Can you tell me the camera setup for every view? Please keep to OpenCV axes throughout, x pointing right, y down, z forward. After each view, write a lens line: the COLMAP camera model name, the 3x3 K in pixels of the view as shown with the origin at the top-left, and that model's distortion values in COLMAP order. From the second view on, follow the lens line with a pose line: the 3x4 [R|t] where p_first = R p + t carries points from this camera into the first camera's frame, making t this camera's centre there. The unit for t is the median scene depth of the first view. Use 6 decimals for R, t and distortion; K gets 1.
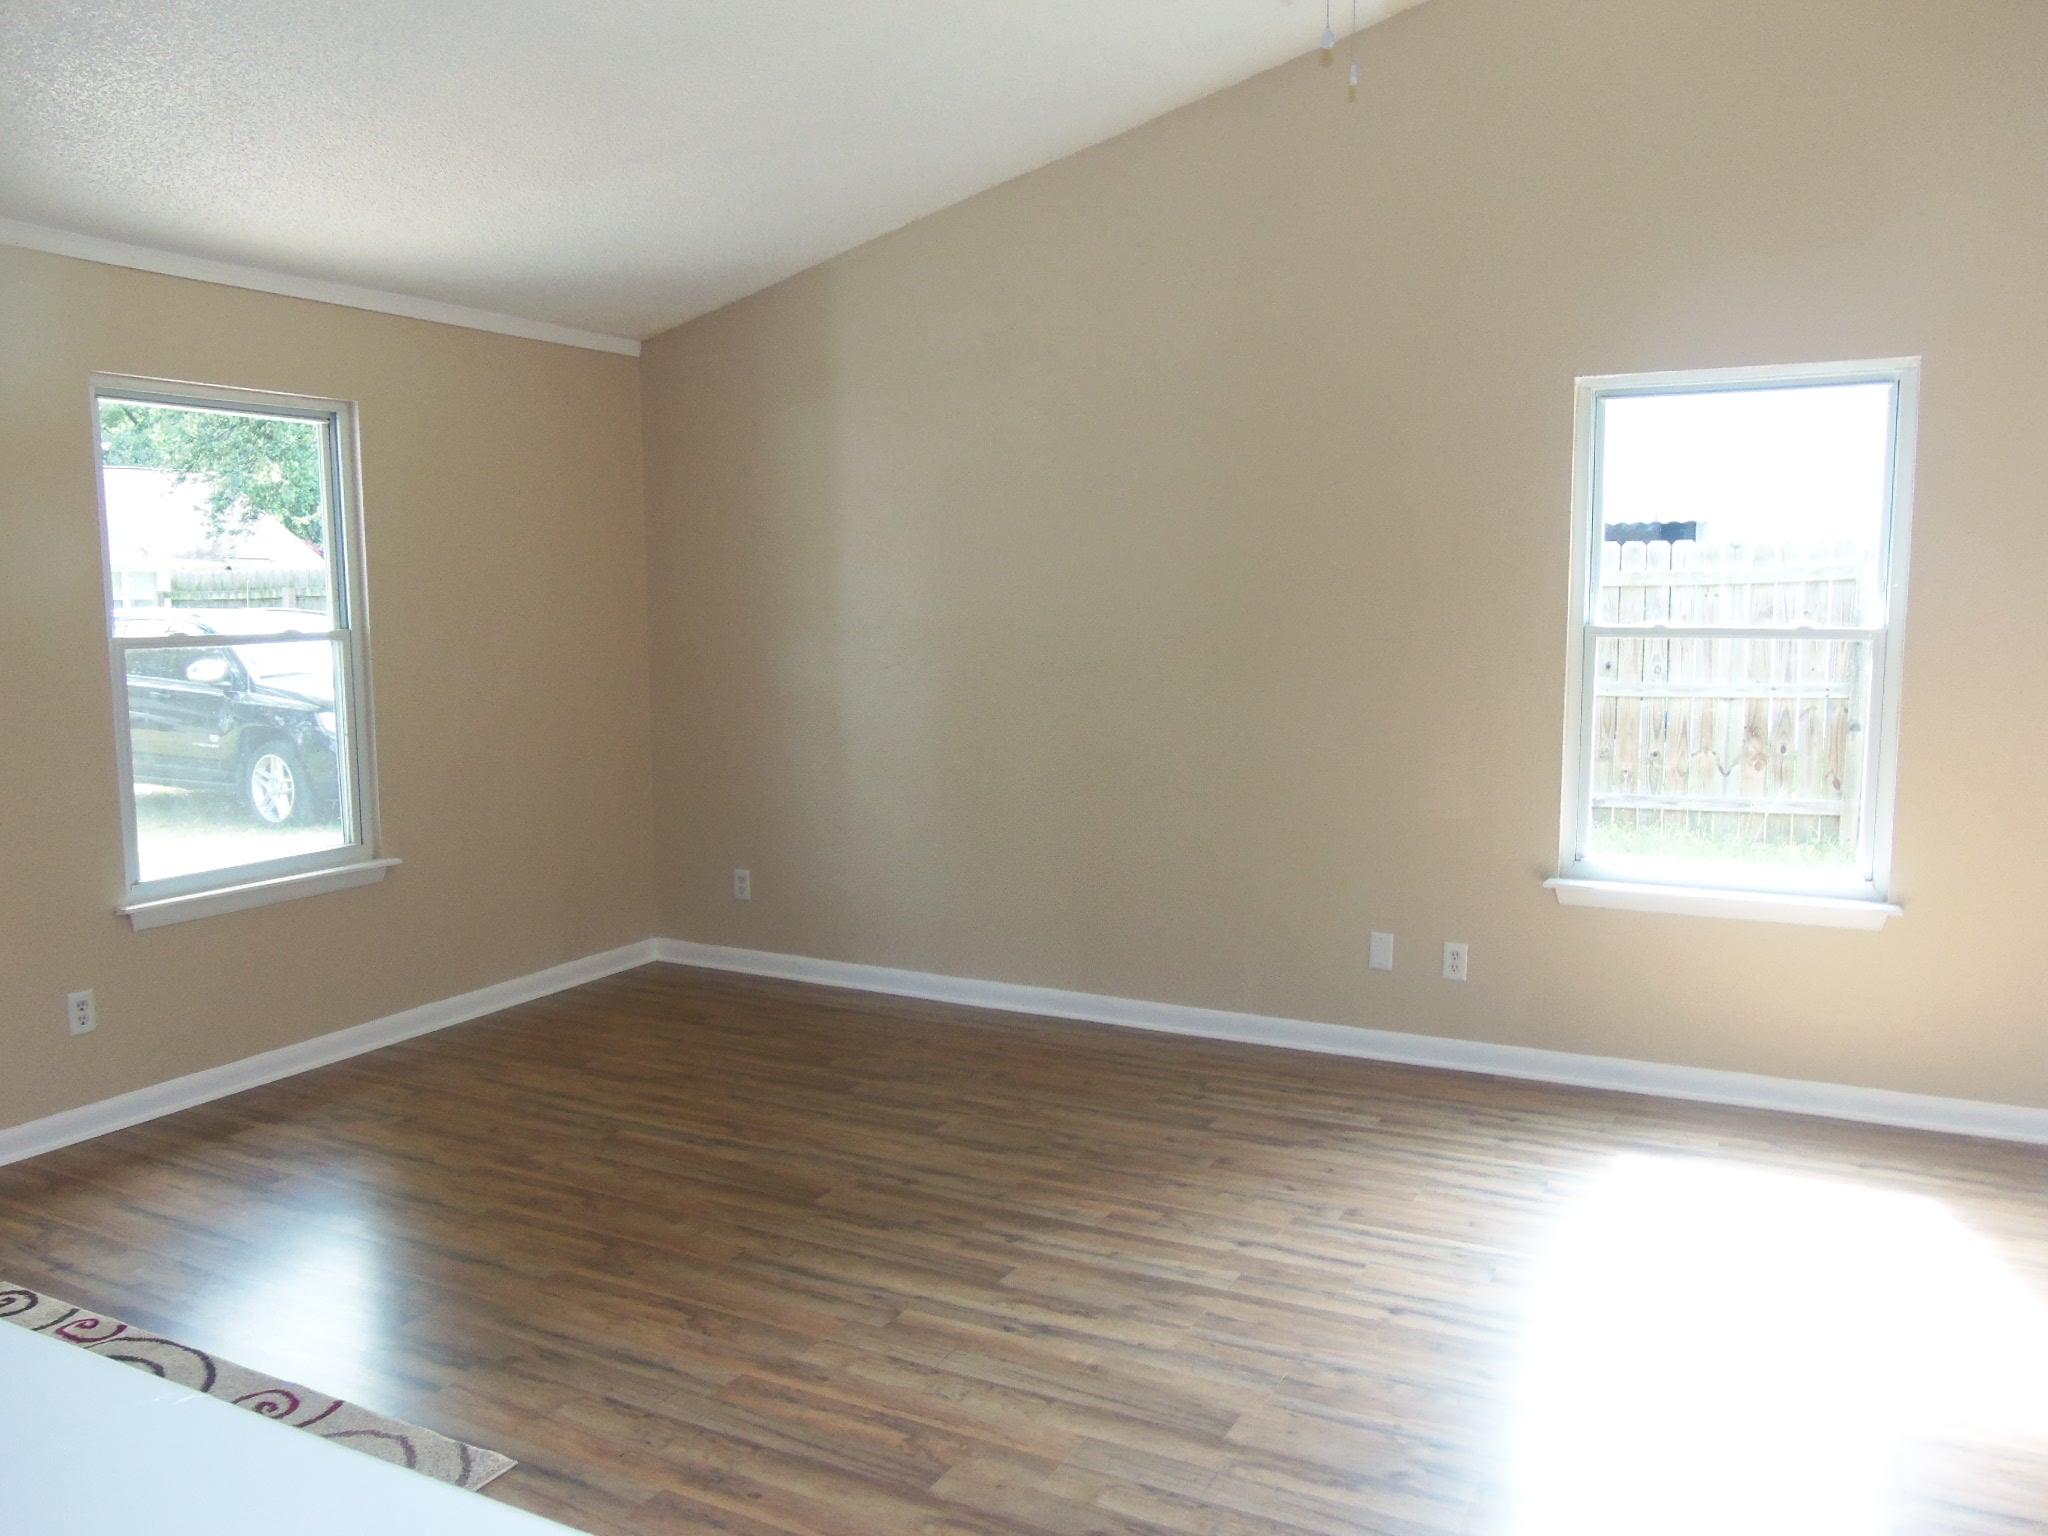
lens RADIAL K [[1594.6, 0, 1027.0], [0, 1594.6, 773.9], [0, 0, 1]] dist [-0.064565, 0.055296]
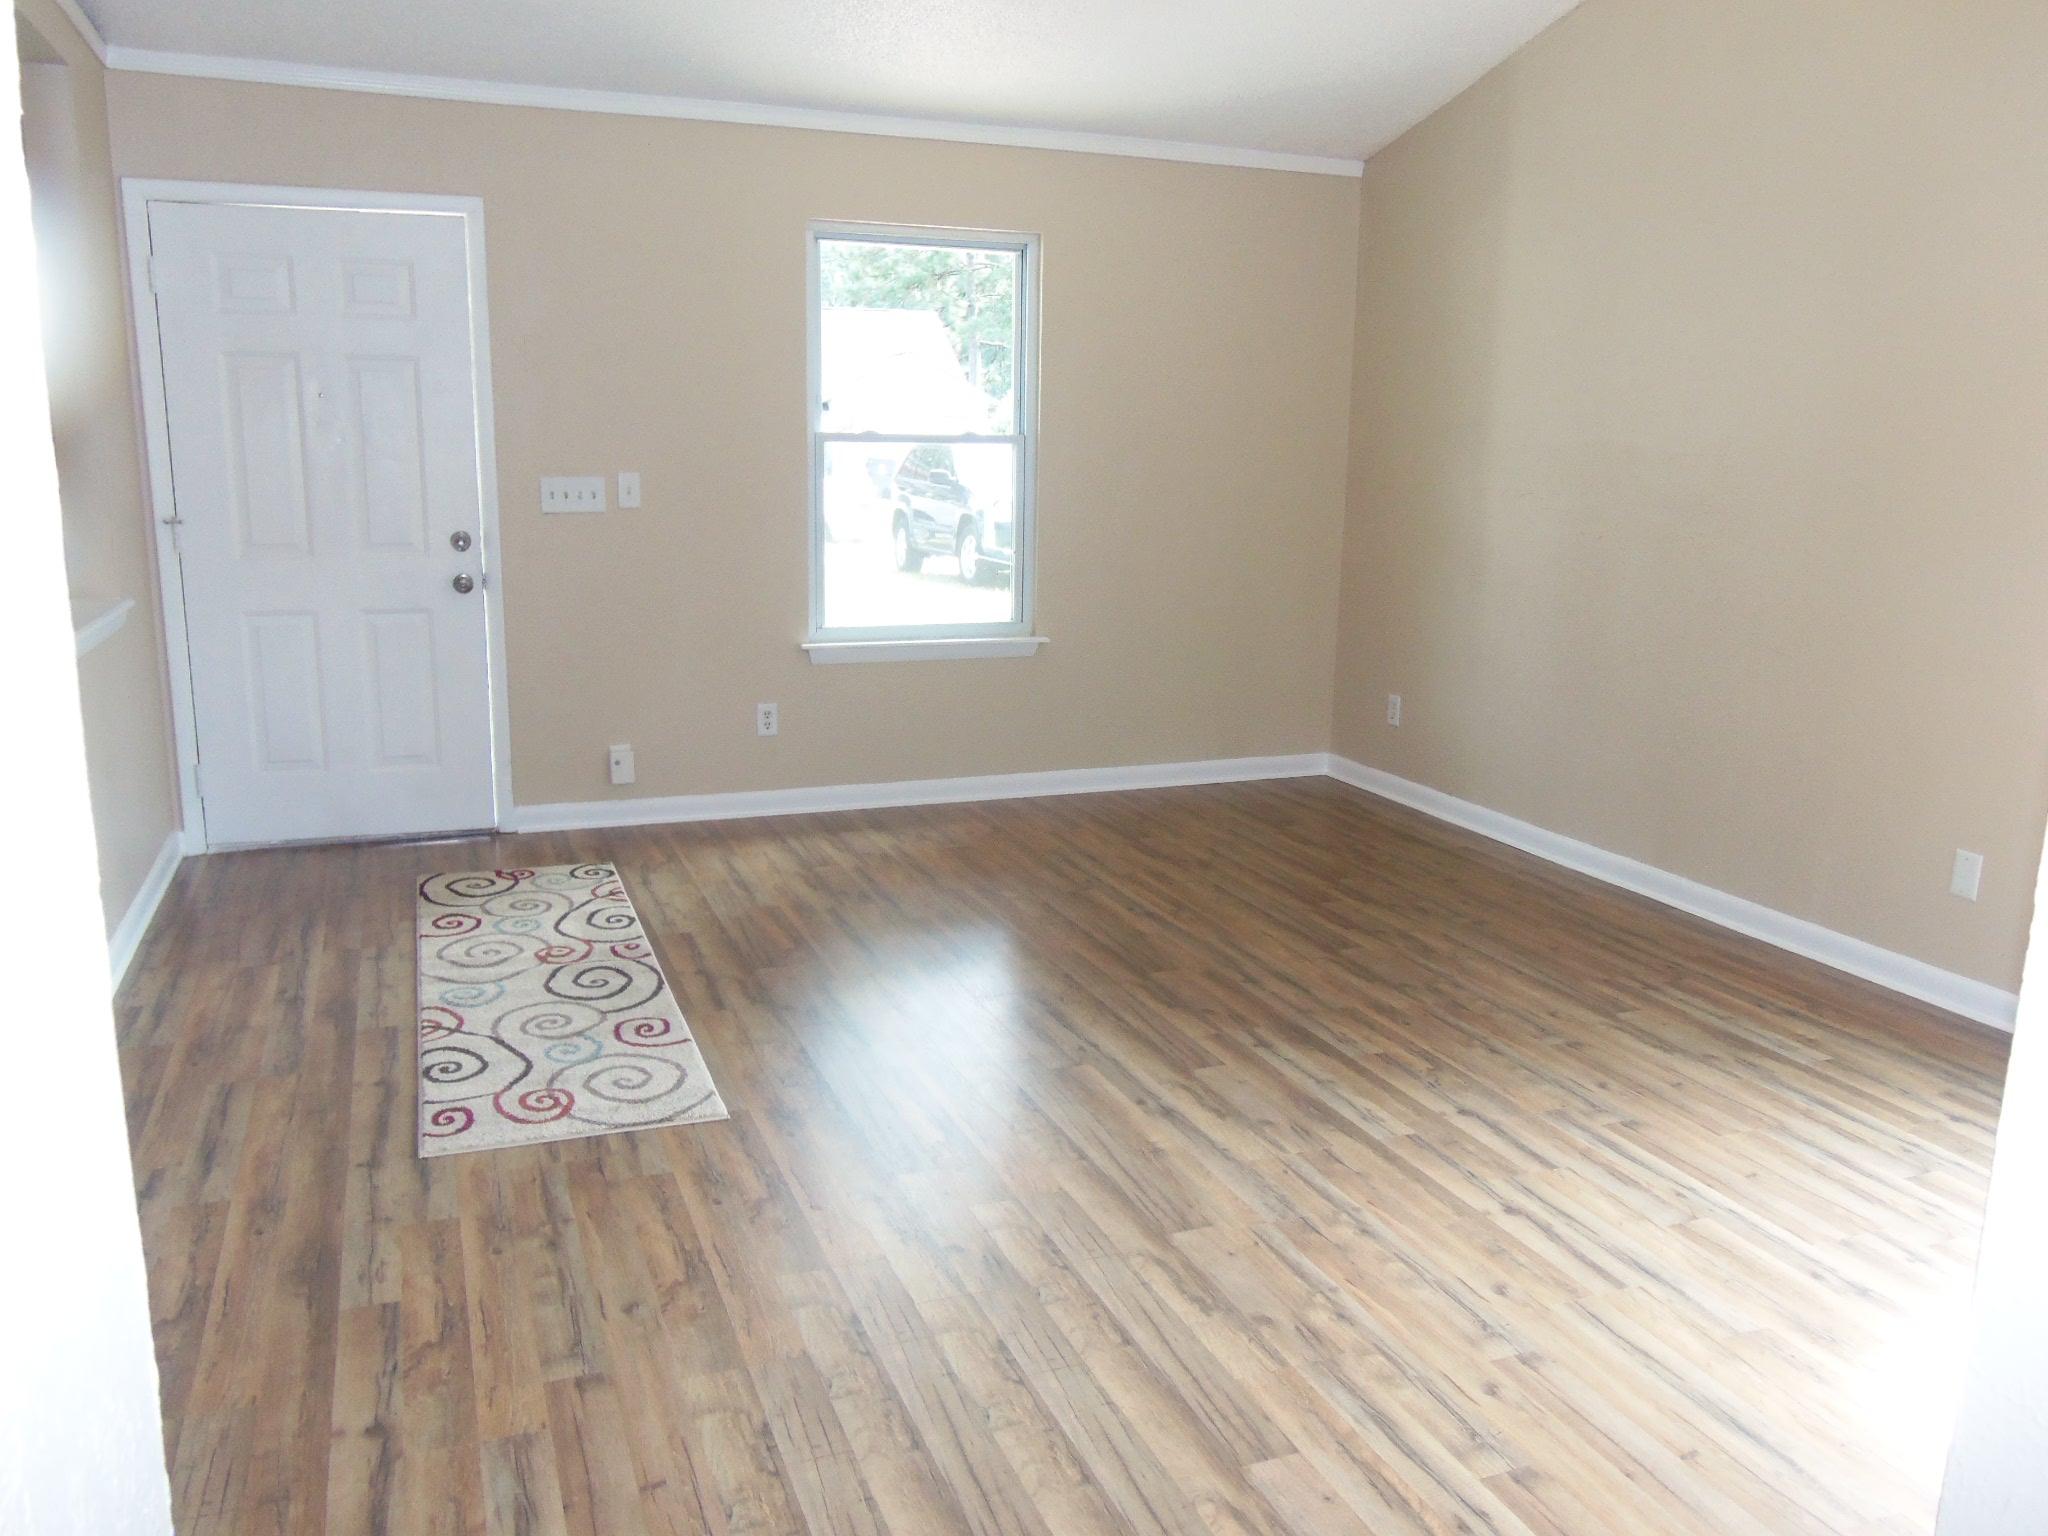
lens RADIAL K [[1594.6, 0, 1029.6], [0, 1594.6, 777.3], [0, 0, 1]] dist [-0.064565, 0.055296]
pose [[0.756311, 0.152634, -0.636158, 0.396778], [-0.095763, 0.987758, 0.123144, 0.013845], [0.647166, -0.032215, 0.761668, 0.118464]]
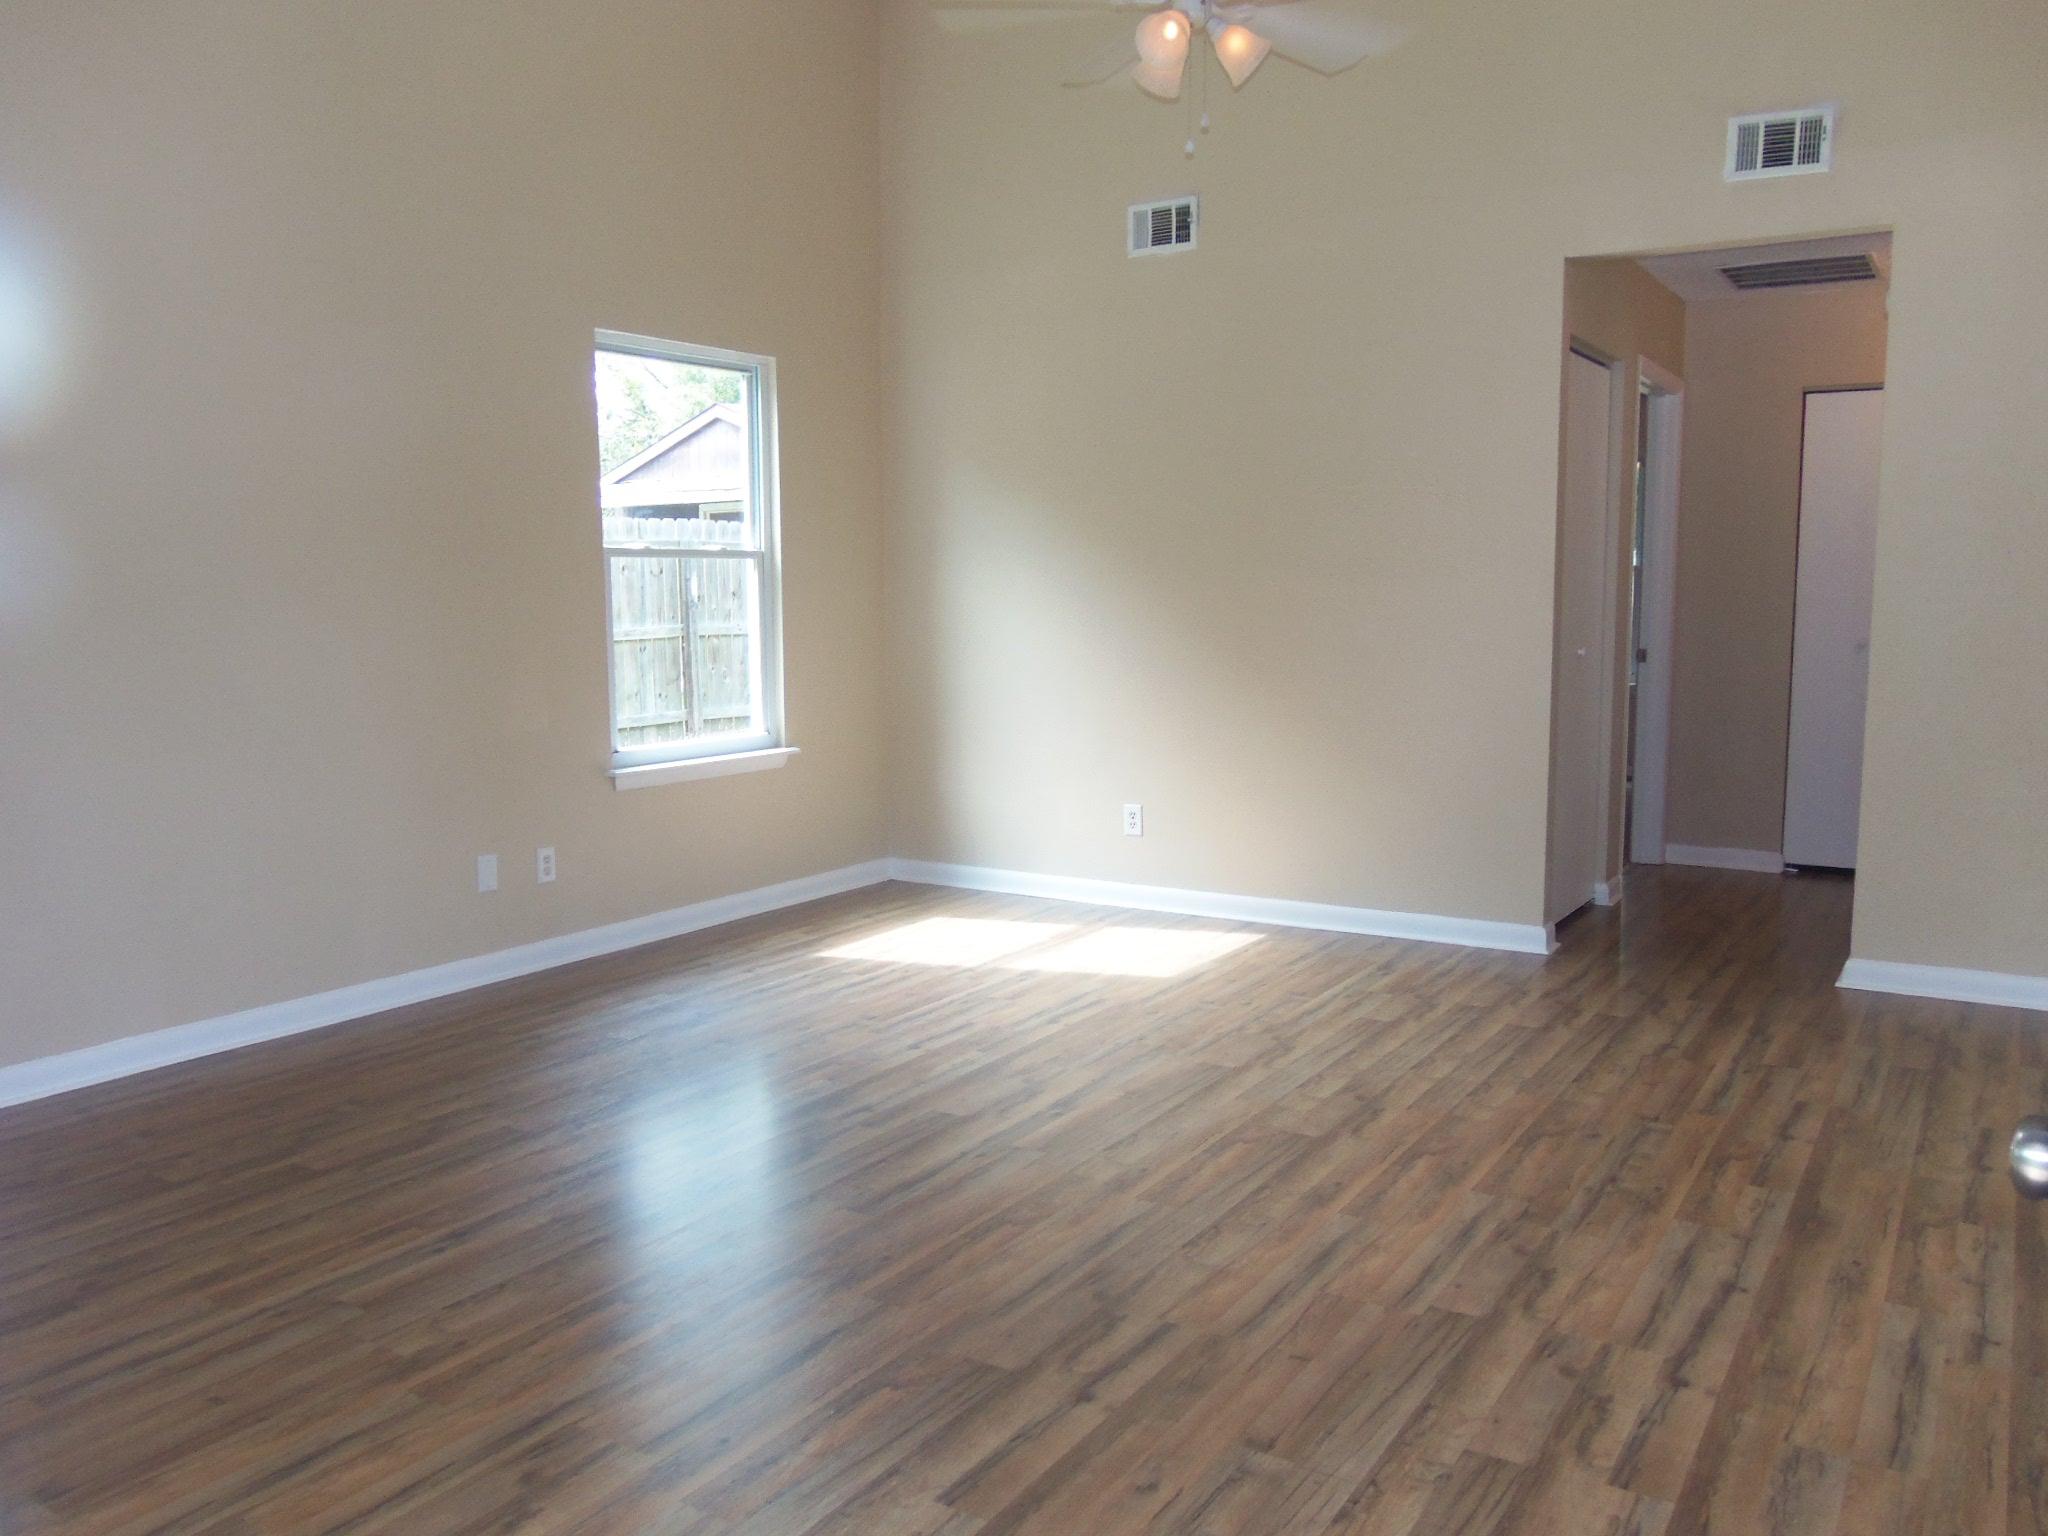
lens RADIAL K [[1594.6, 0, 1024.2], [0, 1594.6, 785.7], [0, 0, 1]] dist [-0.064565, 0.055296]
pose [[0.080118, -0.118197, 0.989753, -0.803011], [0.119058, 0.986971, 0.108228, -0.011188], [-0.989650, 0.109167, 0.093146, 0.627876]]
